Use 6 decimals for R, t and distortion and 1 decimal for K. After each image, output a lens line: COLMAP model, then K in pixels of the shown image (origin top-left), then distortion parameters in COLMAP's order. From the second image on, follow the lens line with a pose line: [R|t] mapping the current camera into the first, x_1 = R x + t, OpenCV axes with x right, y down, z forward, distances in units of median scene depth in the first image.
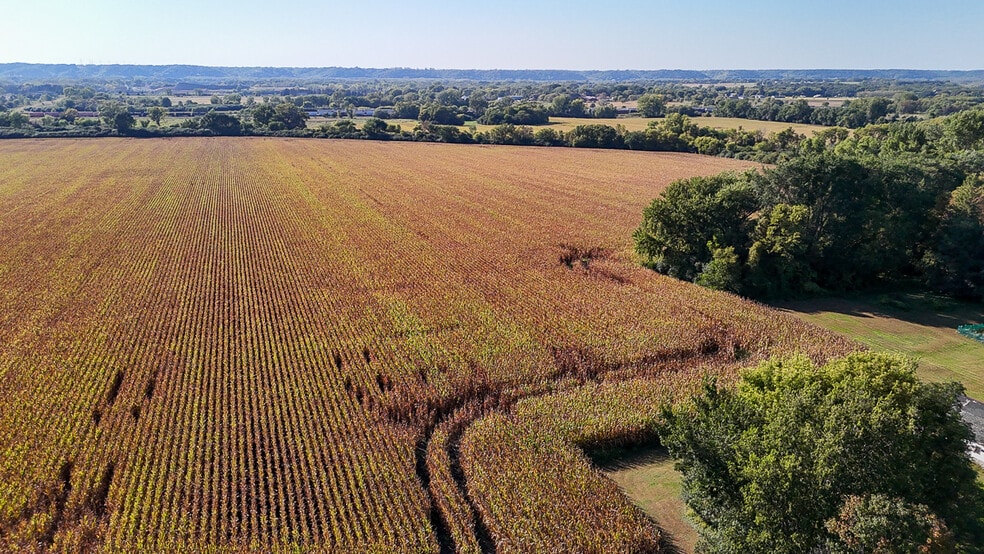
lens RADIAL K [[720.2, 0, 493.6], [0, 720.2, 274.3], [0, 0, 1]] dist [0.075489, -0.081433]
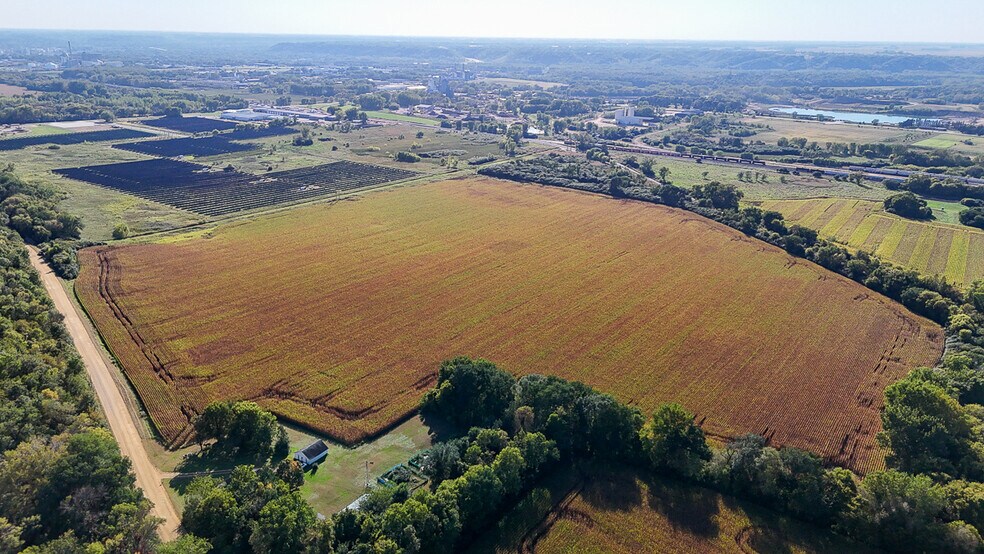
lens RADIAL K [[720.2, 0, 493.1], [0, 720.2, 277.2], [0, 0, 1]] dist [0.075489, -0.081433]
pose [[0.588914, 0.259929, -0.765256, 2.067588], [-0.227684, 0.961878, 0.151496, -0.765756], [0.775461, 0.085018, 0.625645, -0.365973]]
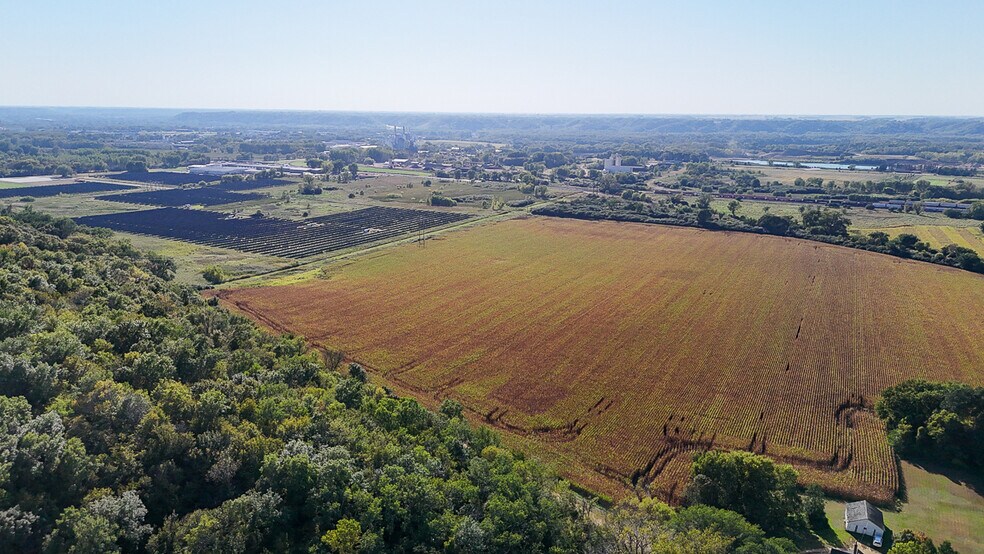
lens RADIAL K [[720.2, 0, 493.0], [0, 720.2, 275.9], [0, 0, 1]] dist [0.075489, -0.081433]
pose [[0.698969, 0.161624, -0.696649, 0.757463], [-0.198714, 0.979660, 0.027908, -0.229564], [0.686990, 0.118927, 0.716869, -0.972574]]
